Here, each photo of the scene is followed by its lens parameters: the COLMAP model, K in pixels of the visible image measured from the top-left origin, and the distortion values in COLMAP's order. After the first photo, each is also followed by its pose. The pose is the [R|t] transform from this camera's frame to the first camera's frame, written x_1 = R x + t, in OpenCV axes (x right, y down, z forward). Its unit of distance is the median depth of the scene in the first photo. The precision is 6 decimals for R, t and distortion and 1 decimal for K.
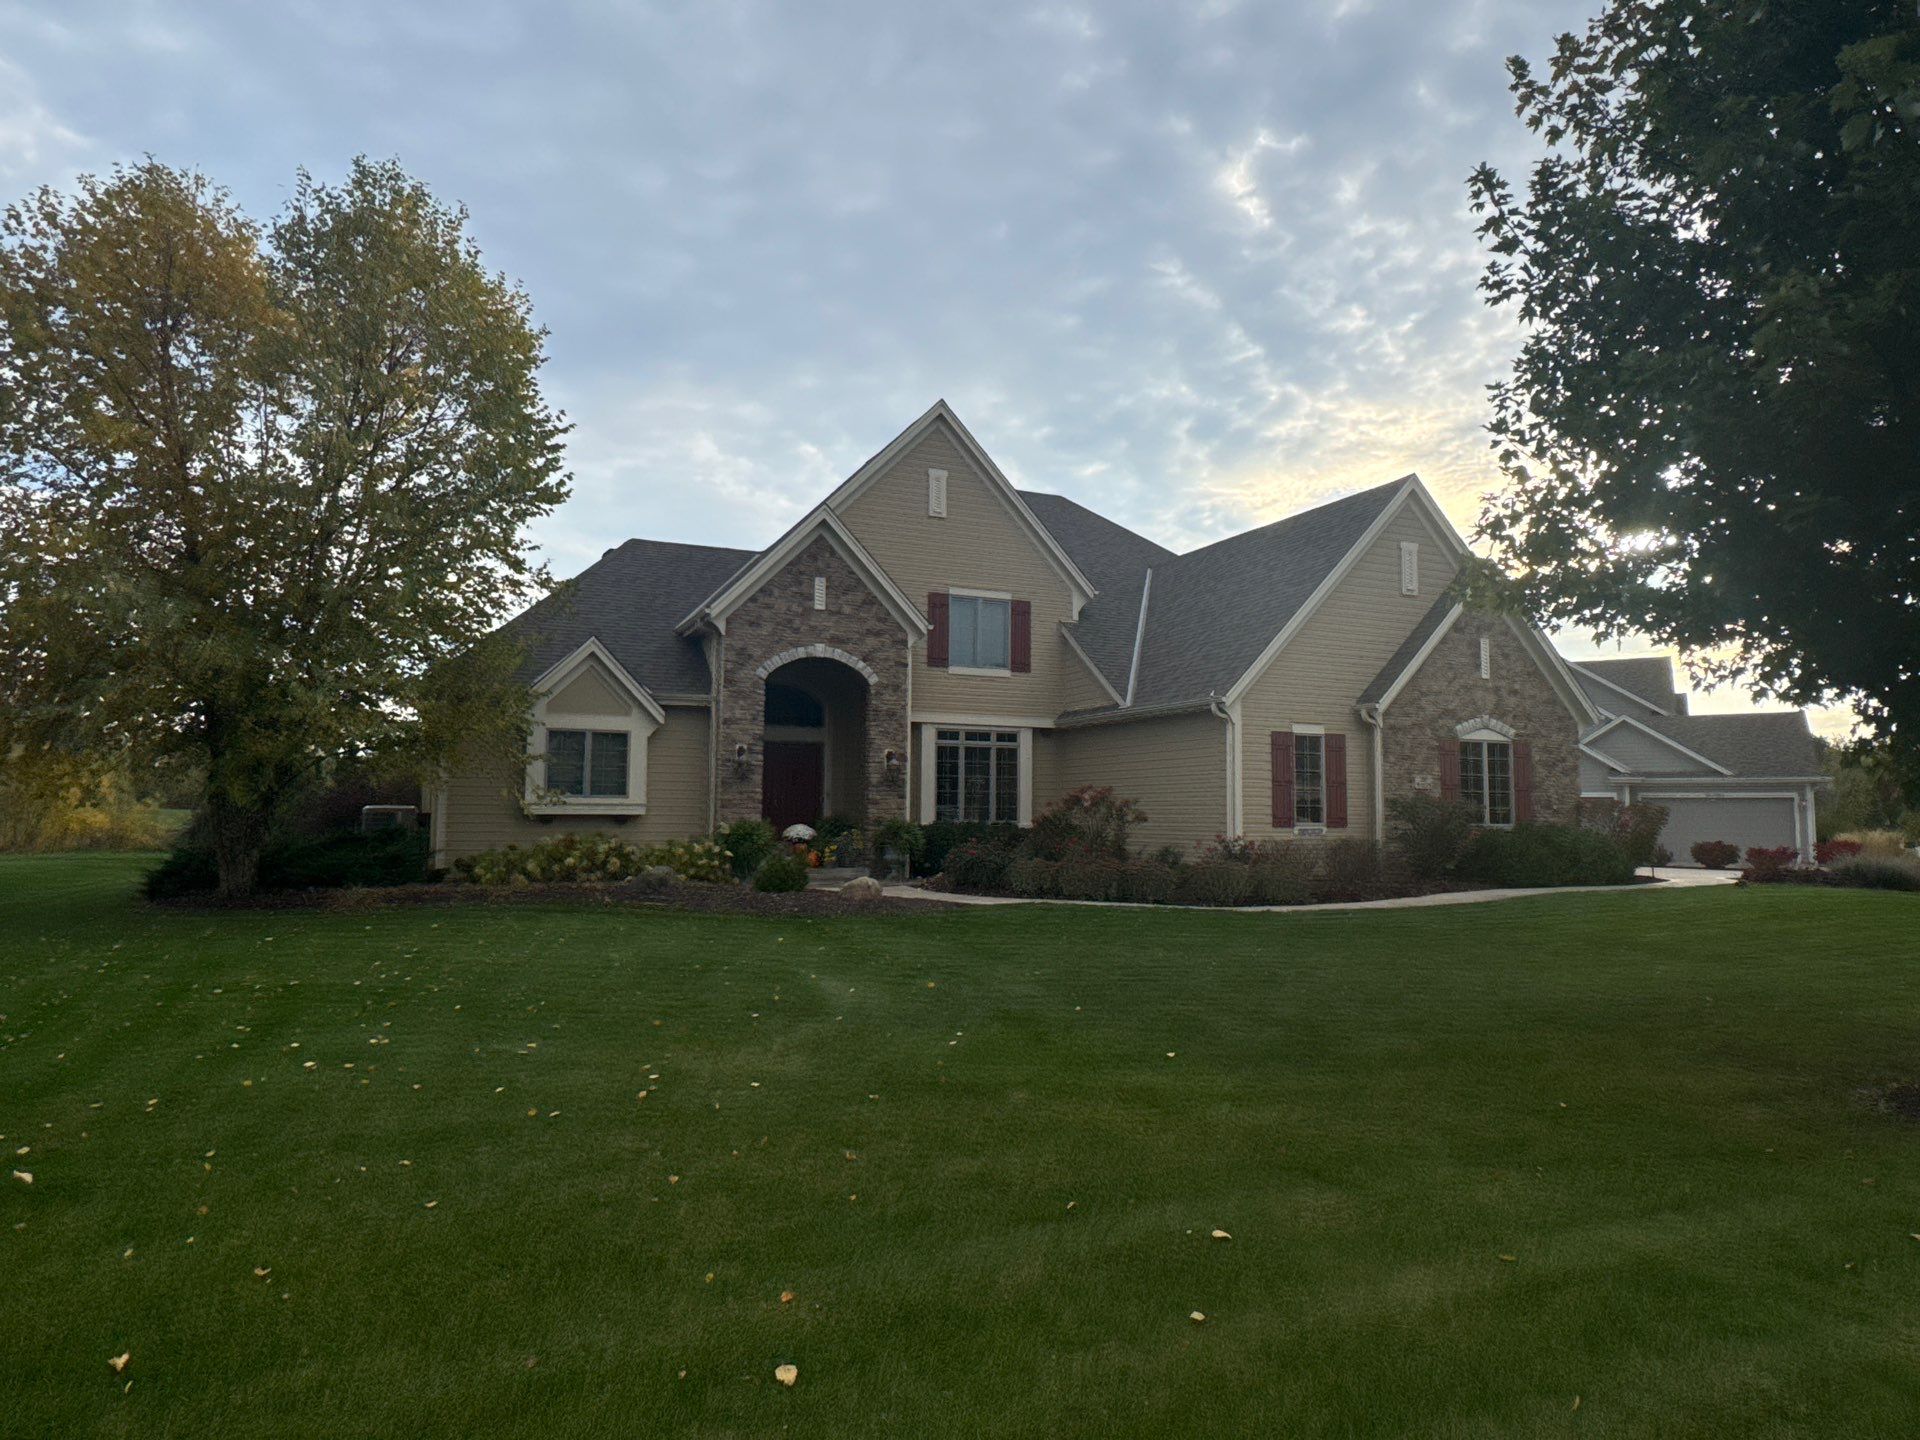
lens RADIAL K [[1138.9, 0, 954.2], [0, 1138.9, 719.3], [0, 0, 1]] dist [-0.004211, 0.001471]
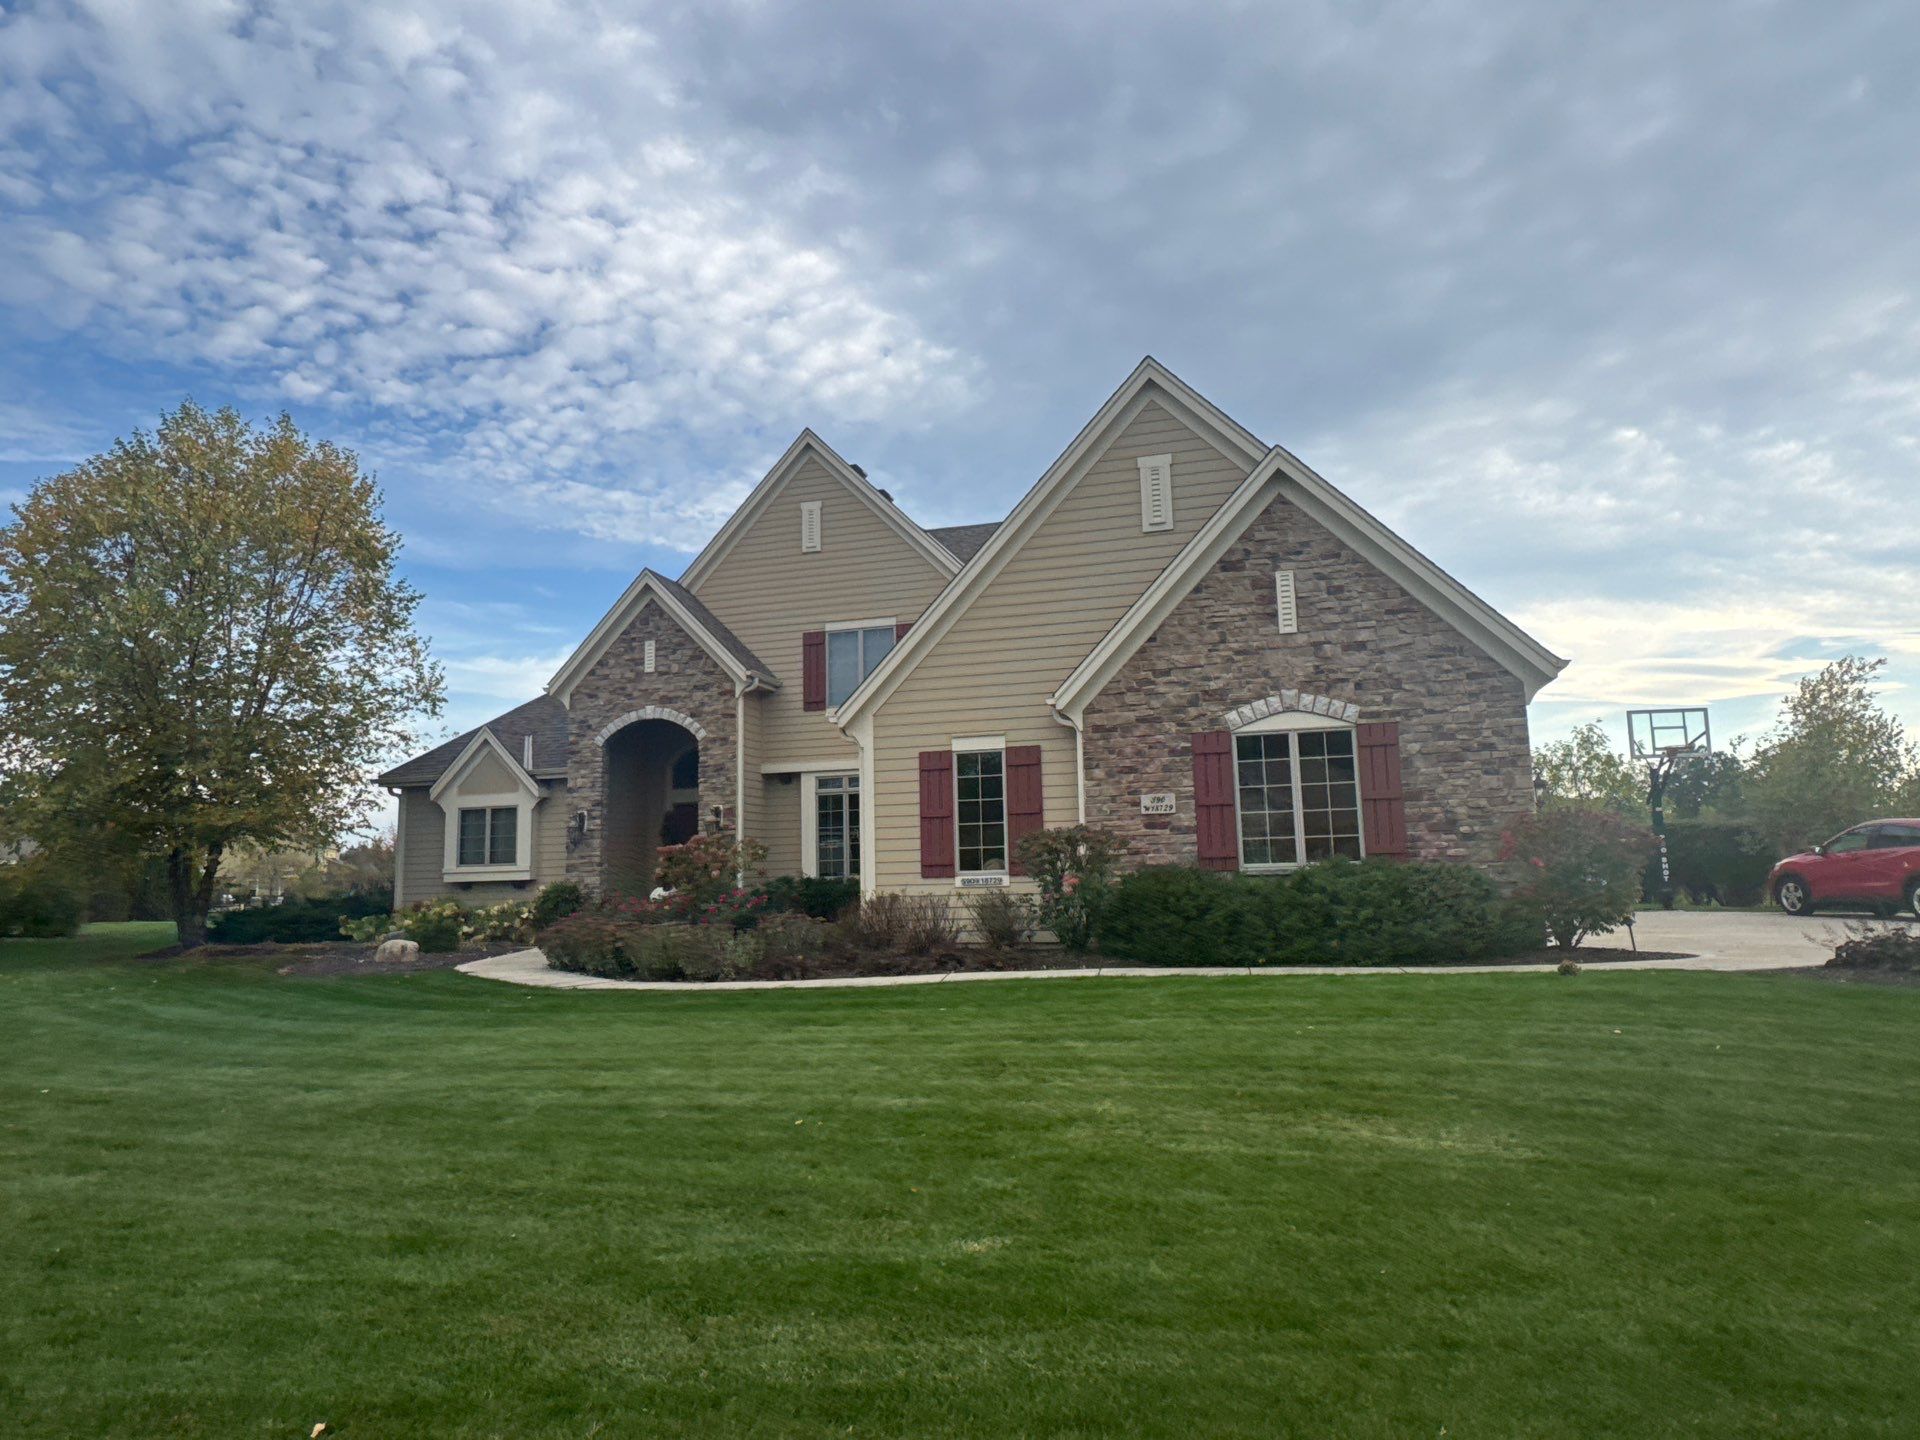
lens RADIAL K [[1147.6, 0, 953.7], [0, 1147.6, 722.9], [0, 0, 1]] dist [-0.003973, 0.003118]
pose [[0.760978, -0.111271, -0.639165, 0.751545], [0.083788, 0.993788, -0.073249, 0.047006], [0.643345, 0.002187, 0.765573, 0.400360]]
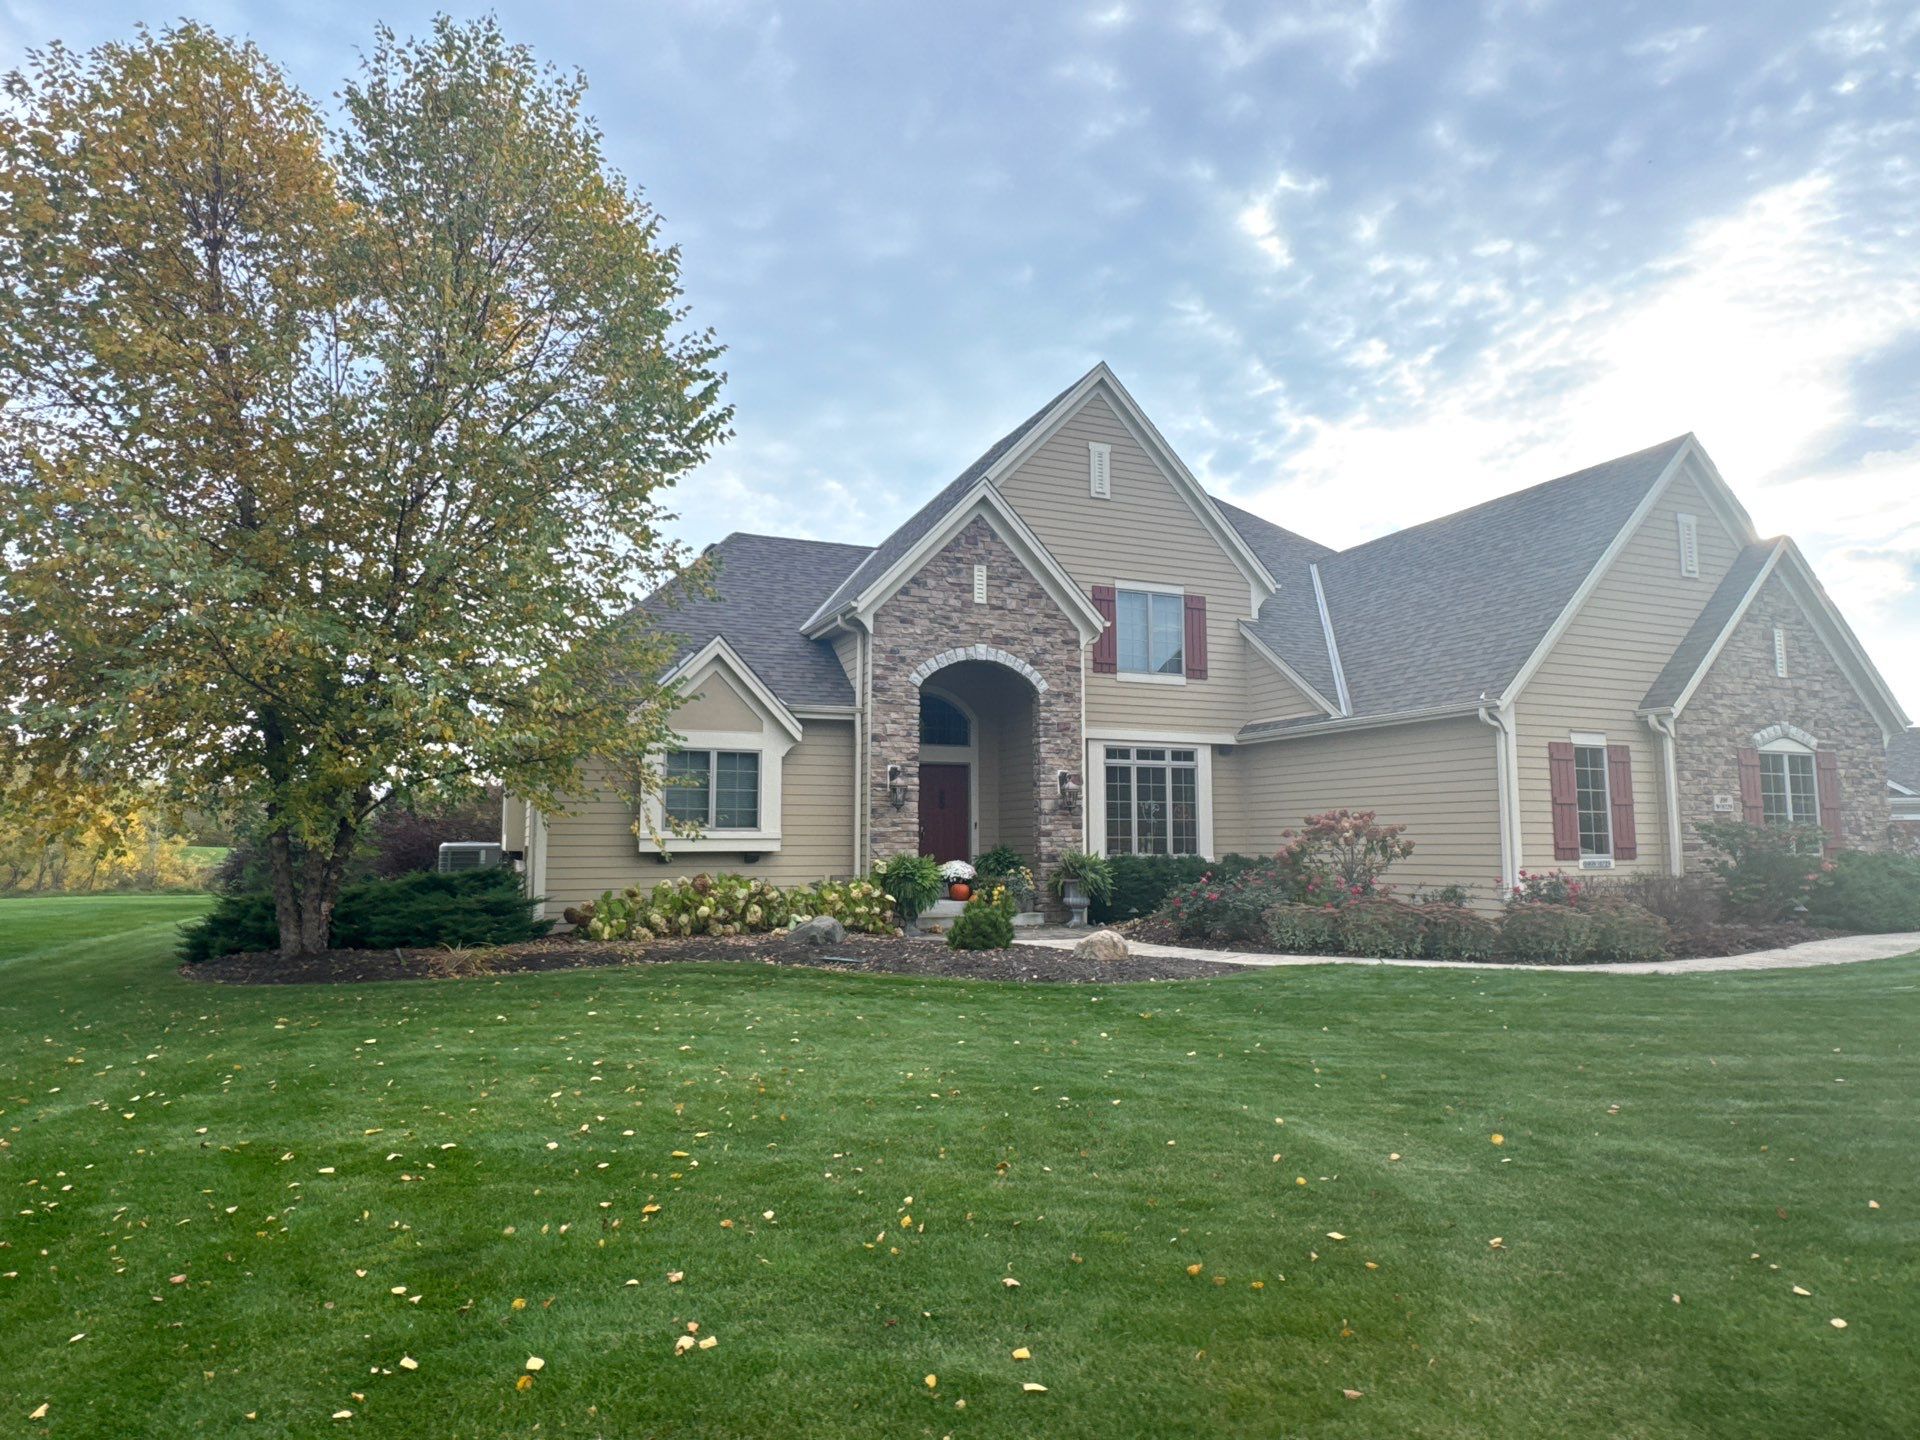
lens RADIAL K [[1140.8, 0, 955.4], [0, 1140.8, 718.7], [0, 0, 1]] dist [-0.005639, 0.003420]
pose [[0.999800, -0.010503, -0.017038, -0.125592], [0.010035, 0.999577, -0.027290, 0.011246], [0.017317, 0.027114, 0.999482, 0.166876]]
